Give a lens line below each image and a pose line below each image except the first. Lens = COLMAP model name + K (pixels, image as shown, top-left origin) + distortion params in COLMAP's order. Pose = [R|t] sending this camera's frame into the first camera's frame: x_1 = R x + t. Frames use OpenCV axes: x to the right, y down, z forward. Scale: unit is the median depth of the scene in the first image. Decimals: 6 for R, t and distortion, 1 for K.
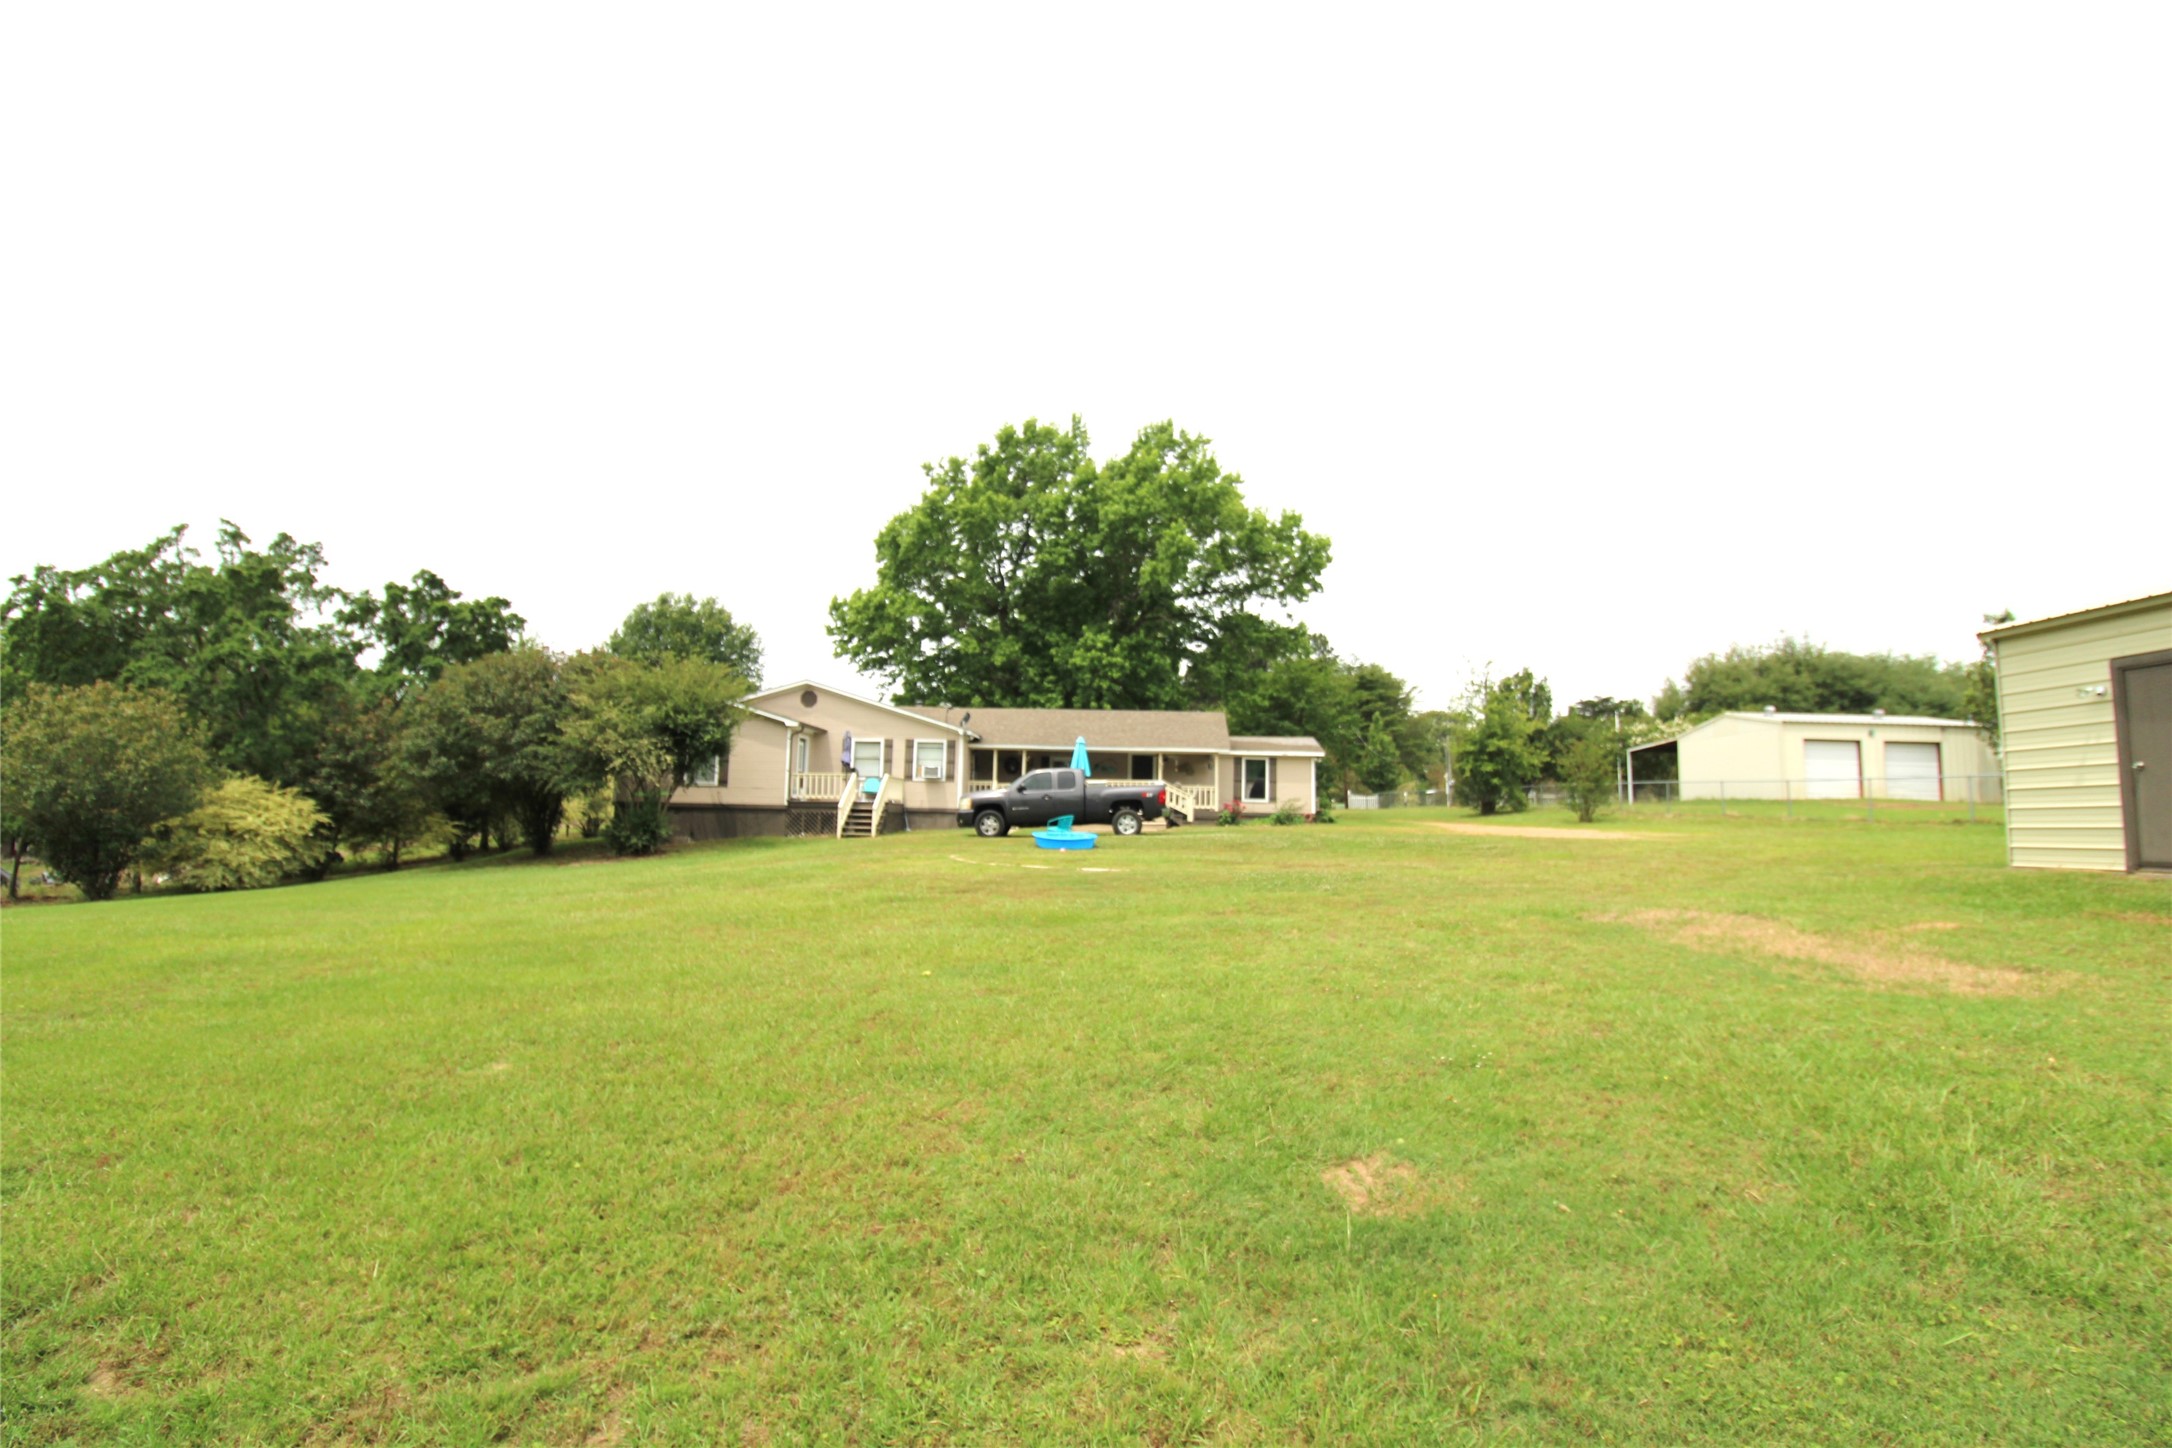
lens RADIAL K [[999.7, 0, 1086.0], [0, 999.7, 724.0], [0, 0, 1]] dist [-0.000432, -0.015262]
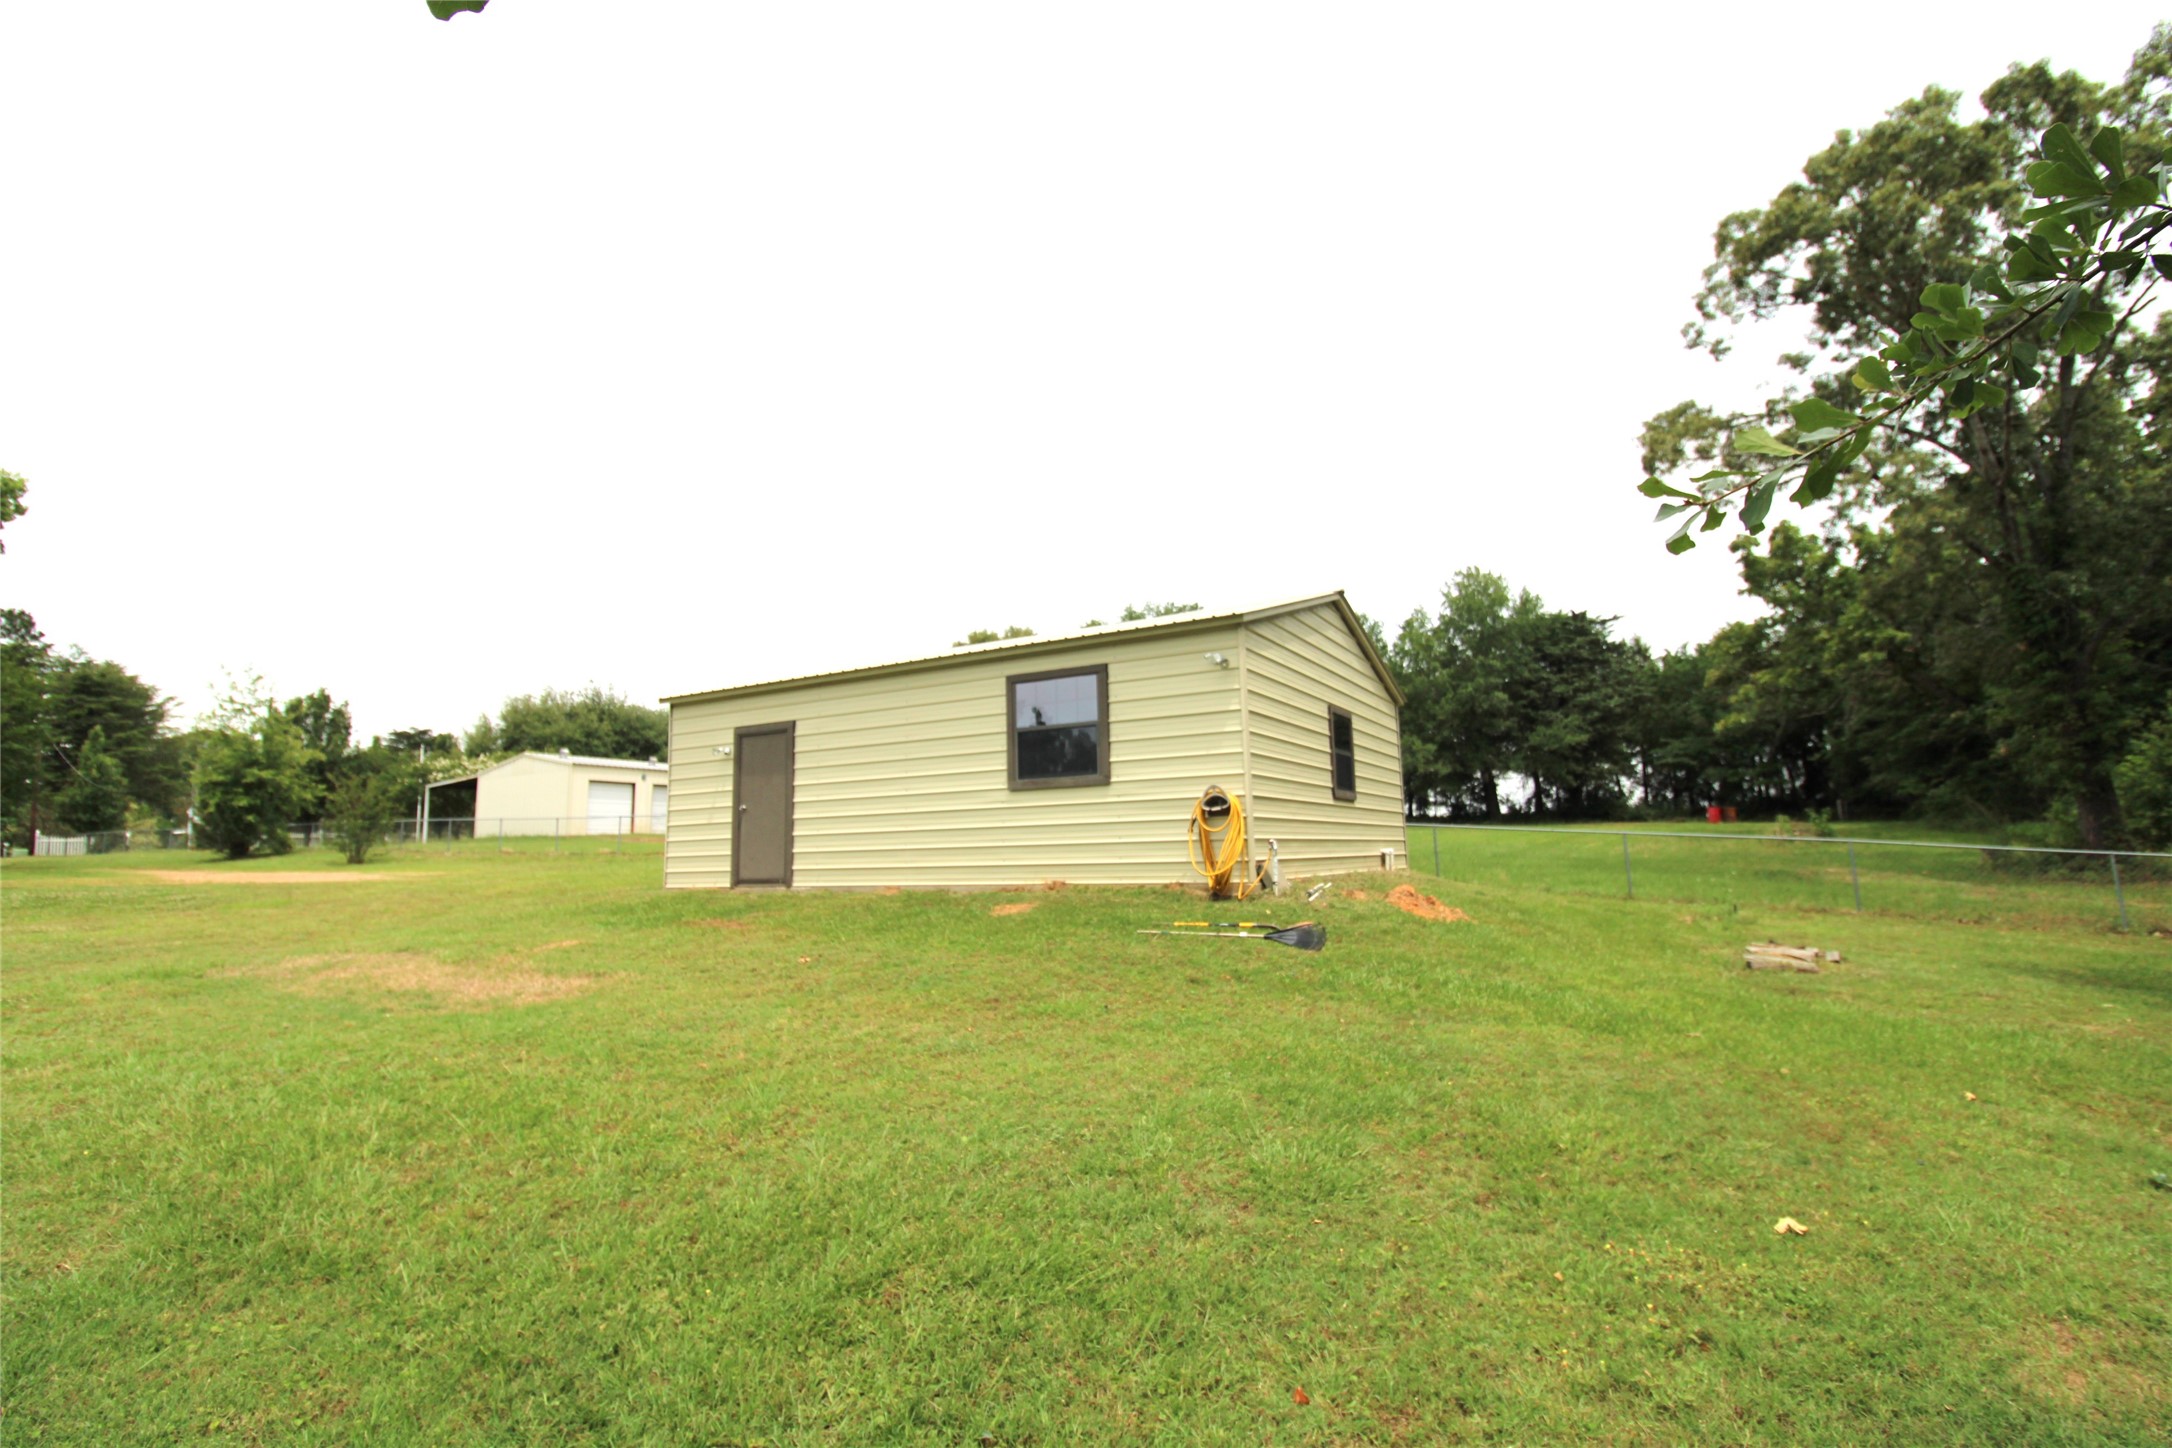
lens RADIAL K [[999.7, 0, 1086.0], [0, 999.7, 724.0], [0, 0, 1]] dist [-0.000432, -0.015262]
pose [[0.492971, 0.080615, 0.866303, 0.024745], [-0.048356, 0.996698, -0.065232, -0.001363], [-0.868701, -0.009734, 0.495241, -0.021140]]
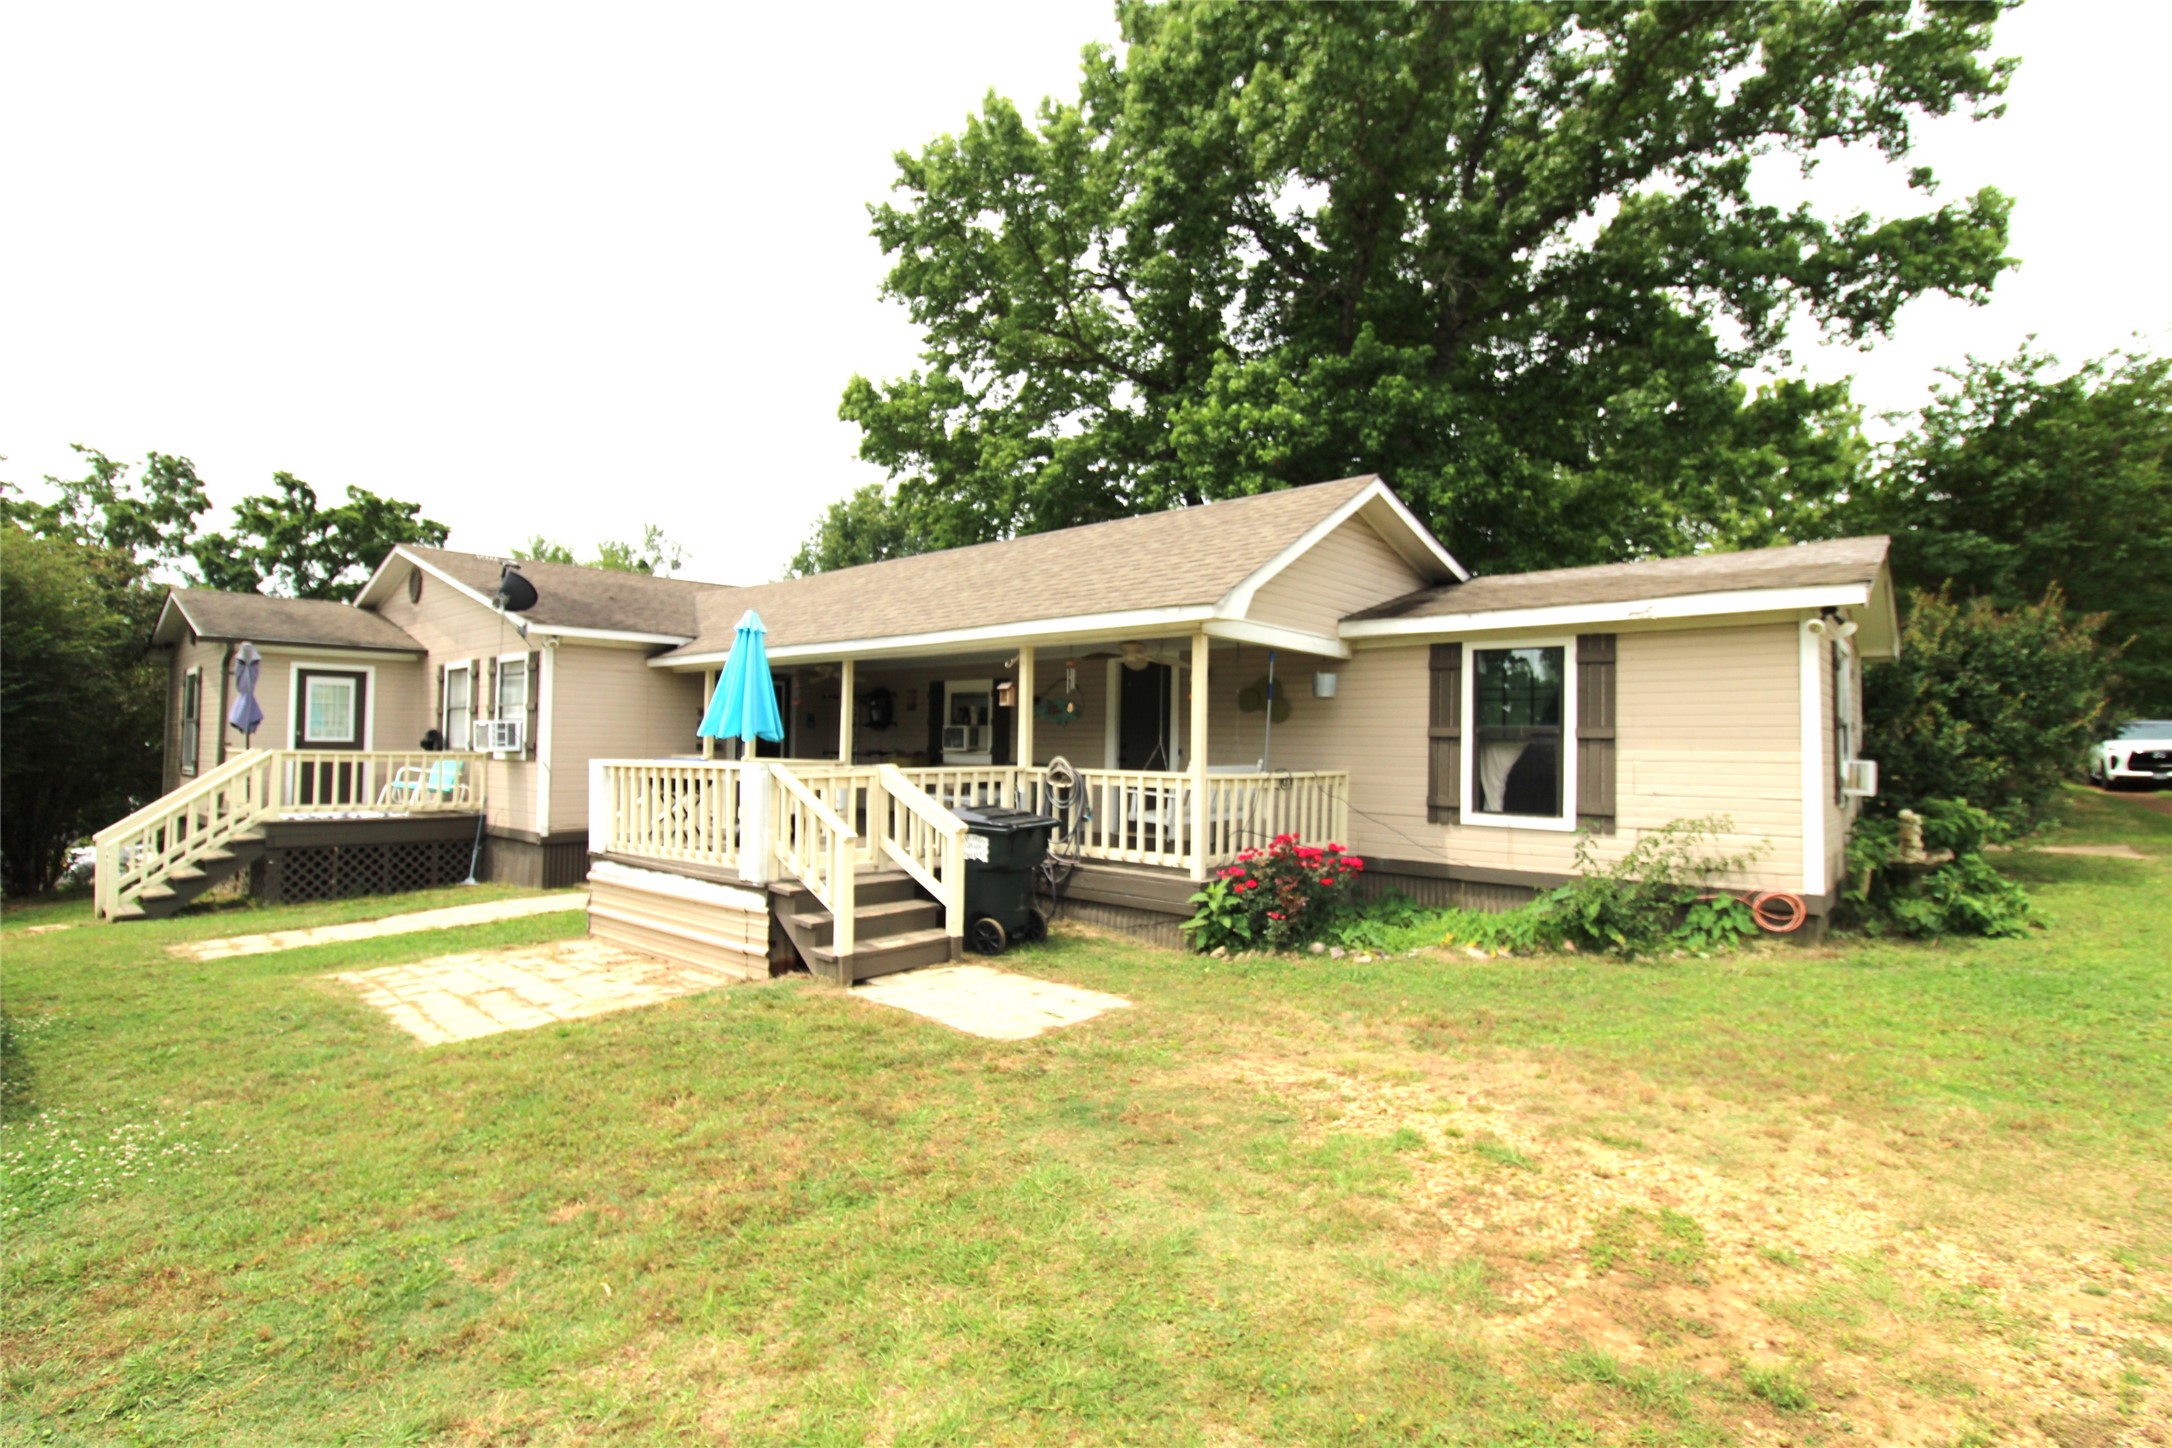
lens RADIAL K [[999.7, 0, 1086.0], [0, 999.7, 724.0], [0, 0, 1]] dist [-0.000432, -0.015262]
pose [[0.775998, -0.025417, -0.630223, 0.217493], [0.069725, 0.996521, 0.045663, 0.031428], [0.626870, -0.079377, 0.775070, 0.676590]]
